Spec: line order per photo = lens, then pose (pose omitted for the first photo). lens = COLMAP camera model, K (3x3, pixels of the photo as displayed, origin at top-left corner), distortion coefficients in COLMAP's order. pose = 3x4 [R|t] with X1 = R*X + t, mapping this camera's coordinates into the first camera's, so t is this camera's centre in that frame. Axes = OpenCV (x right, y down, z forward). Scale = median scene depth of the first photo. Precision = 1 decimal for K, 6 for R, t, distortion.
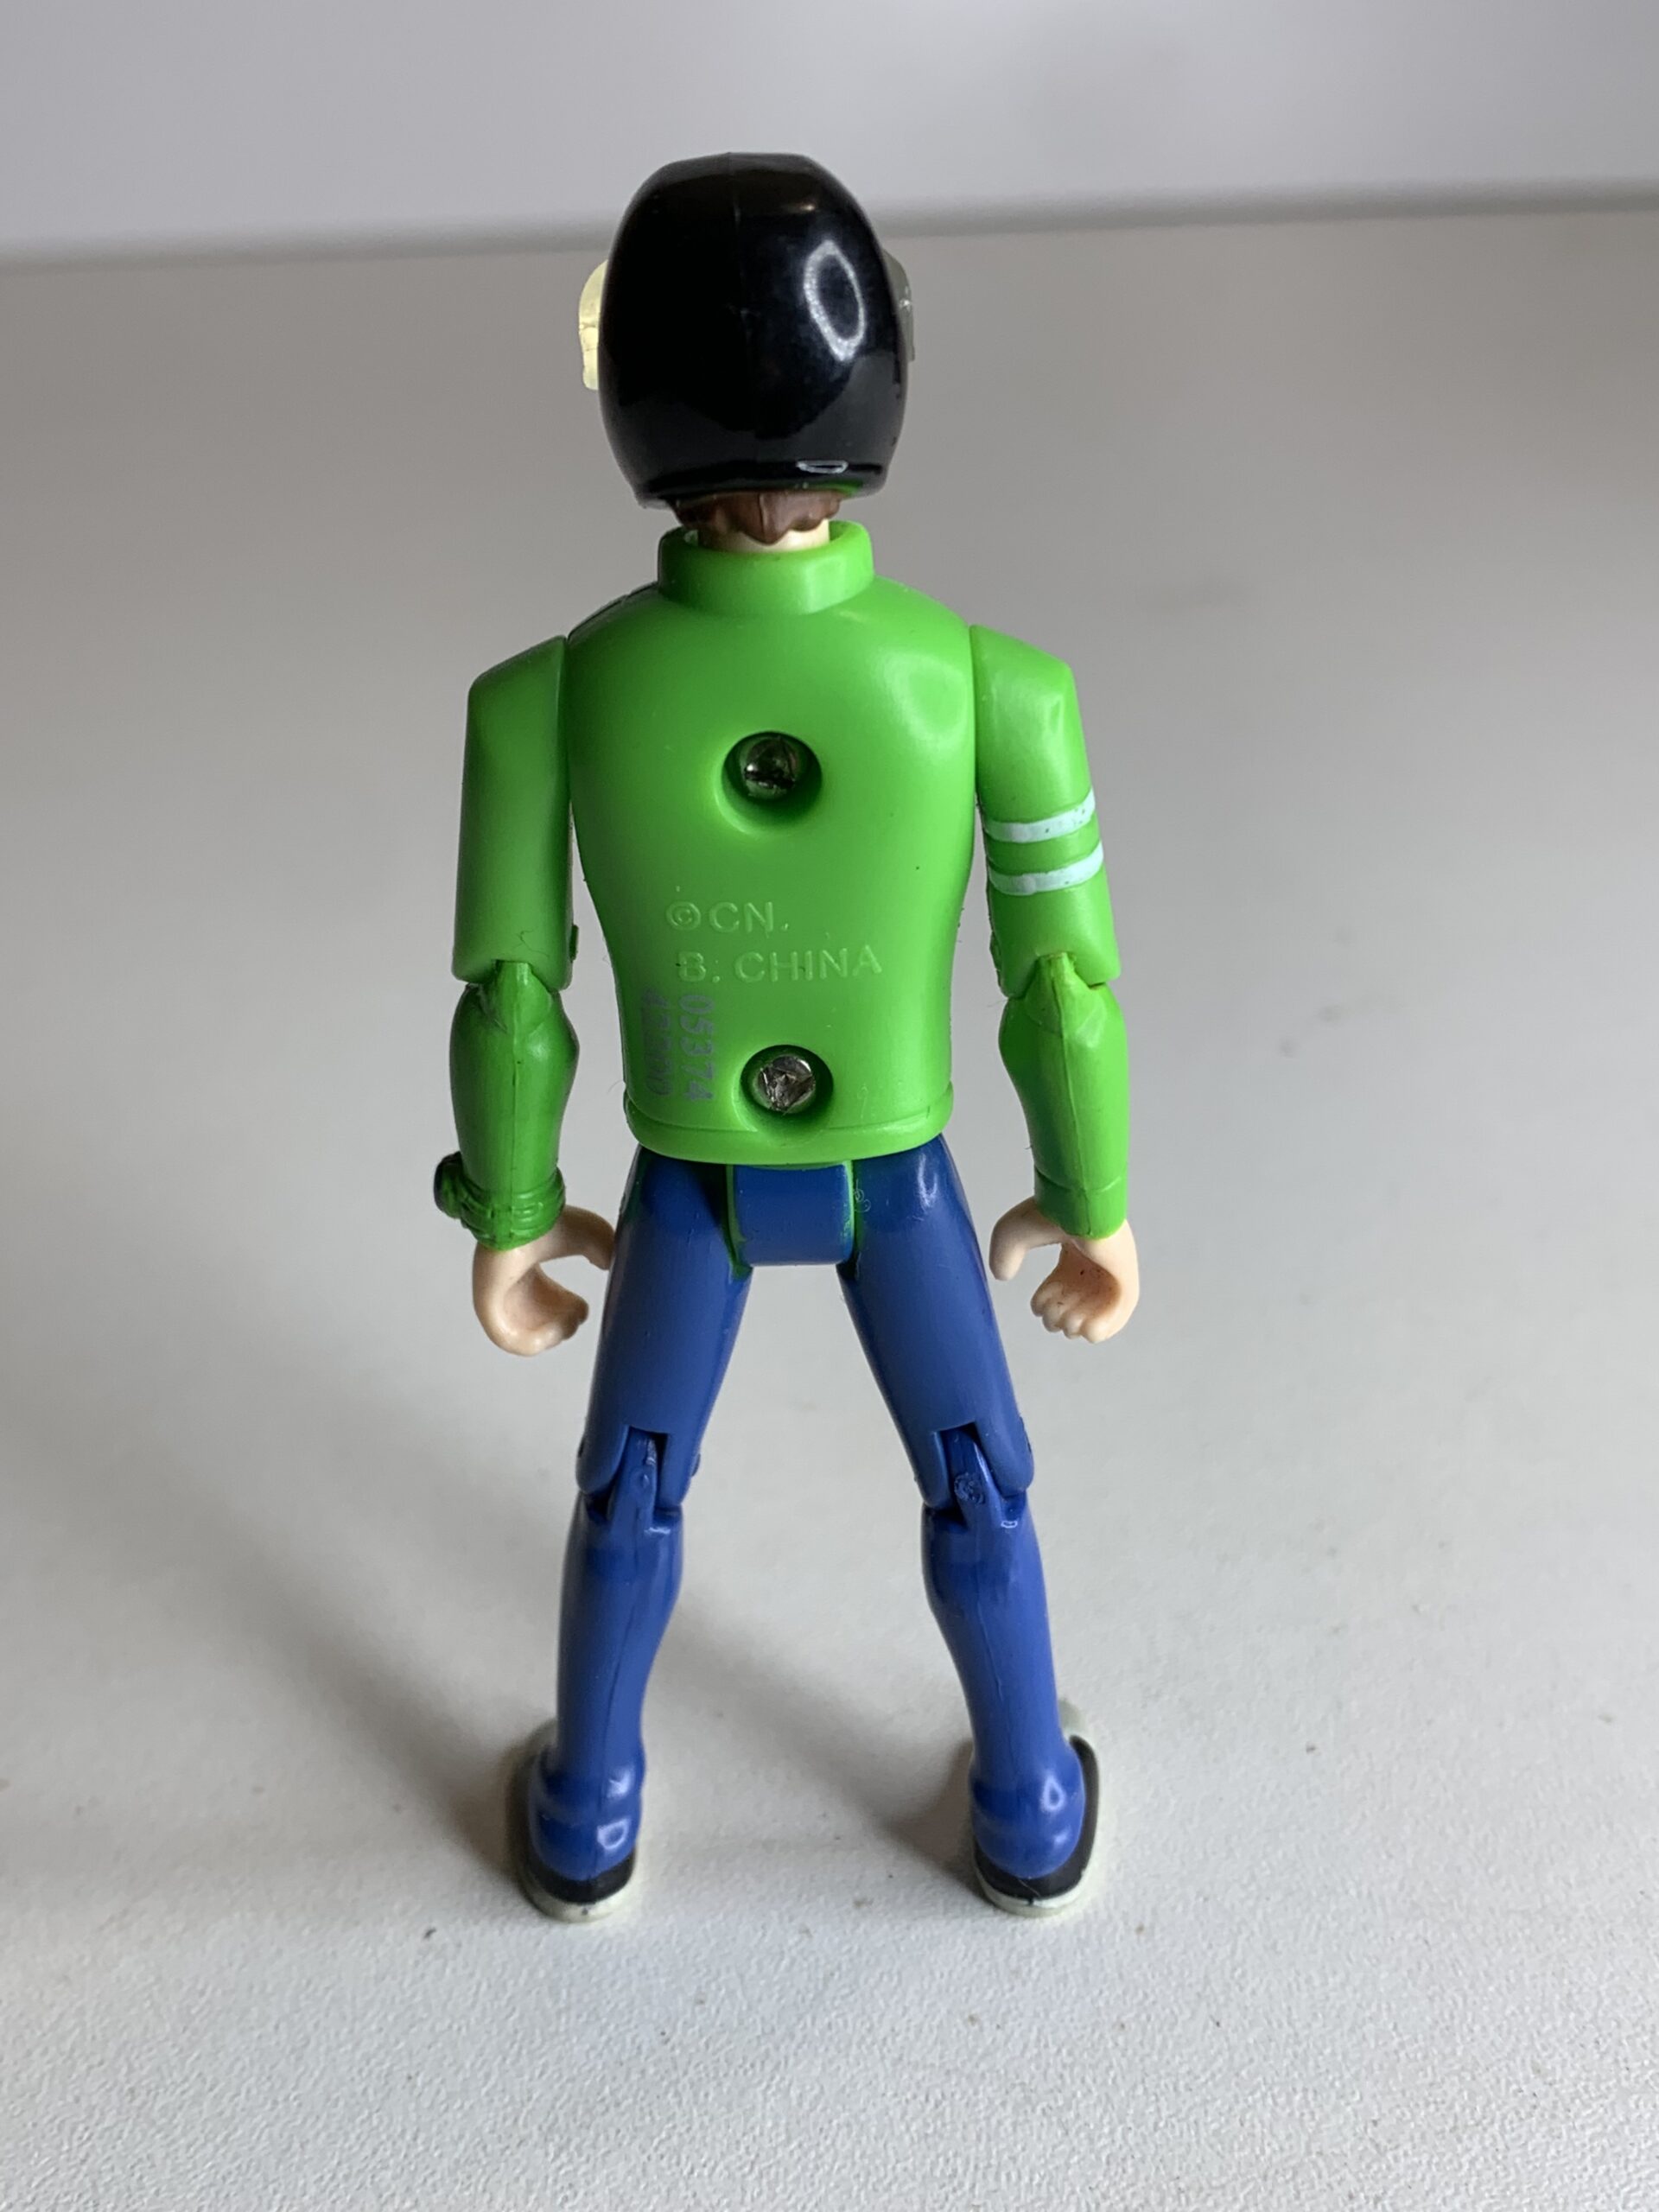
lens RADIAL K [[2703.5, 0, 828.2], [0, 2703.5, 1119.4], [0, 0, 1]] dist [0.127902, 0.000000]
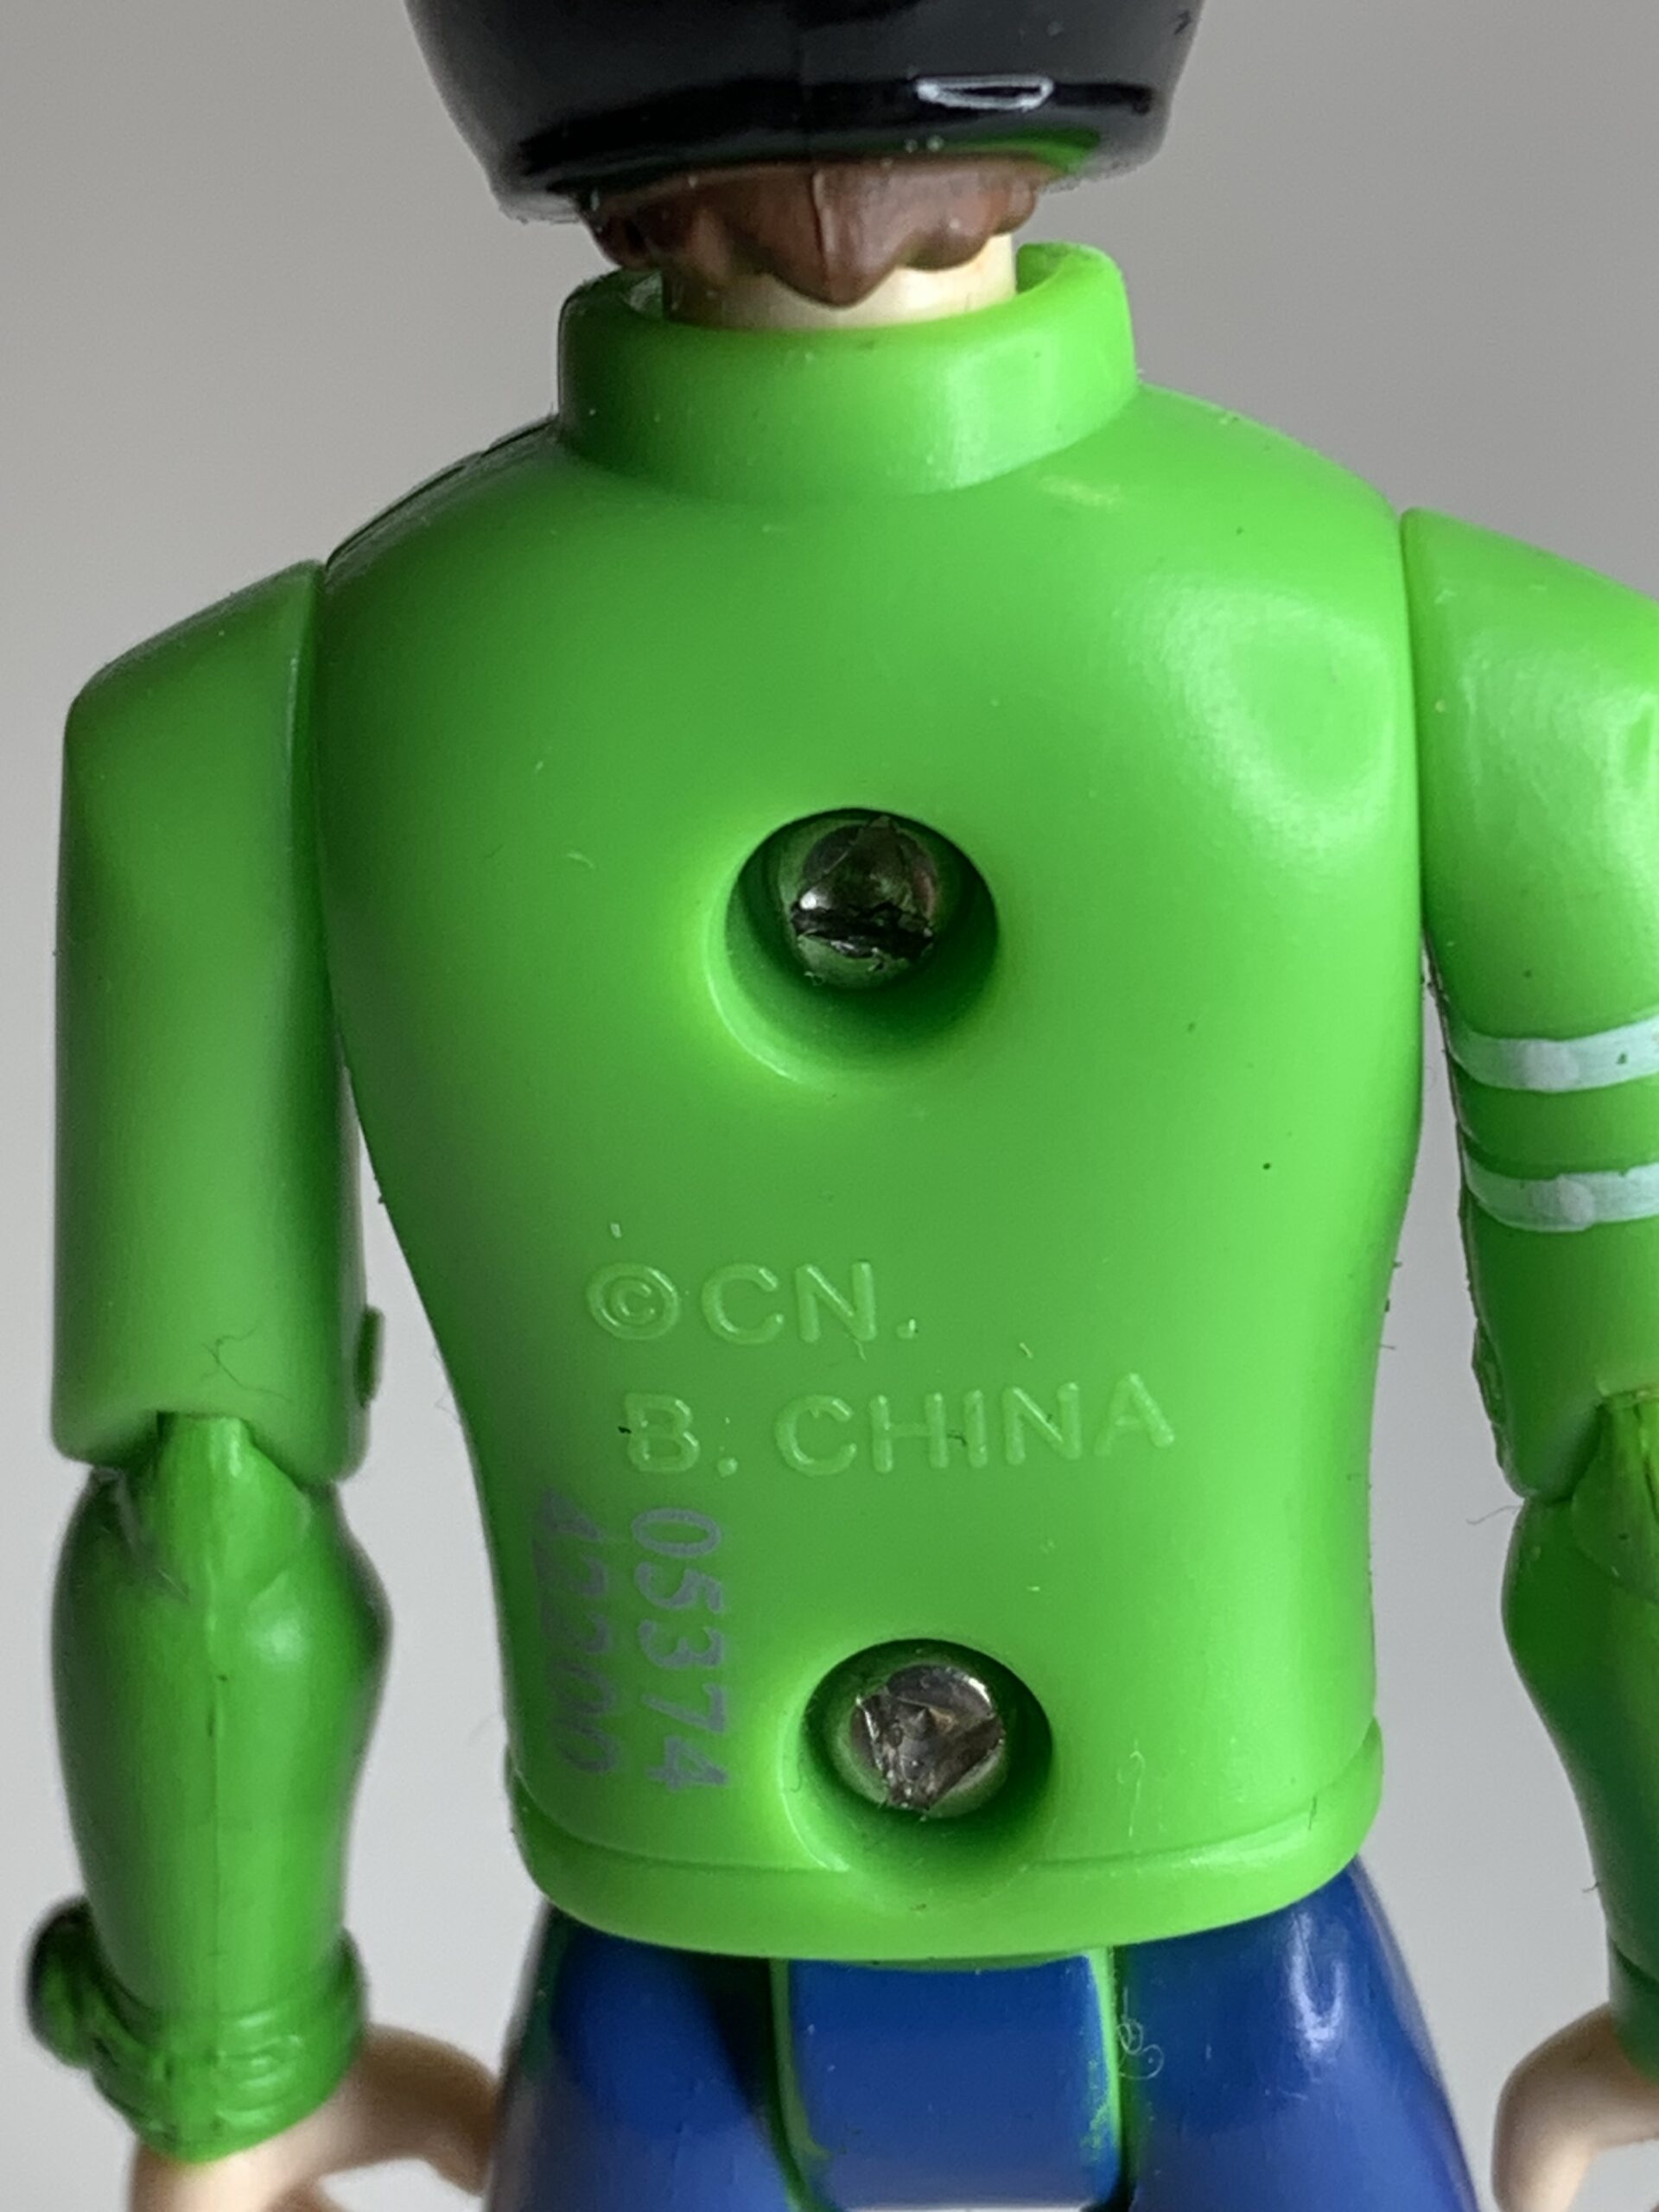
lens RADIAL K [[5256.8, 0, 828.0], [0, 5256.8, 1099.1], [0, 0, 1]] dist [0.185838, 0.000000]
pose [[0.997679, -0.014269, -0.066581, 0.020850], [0.009756, 0.997663, -0.067621, -0.053131], [0.067390, 0.066815, 0.995487, 0.279771]]
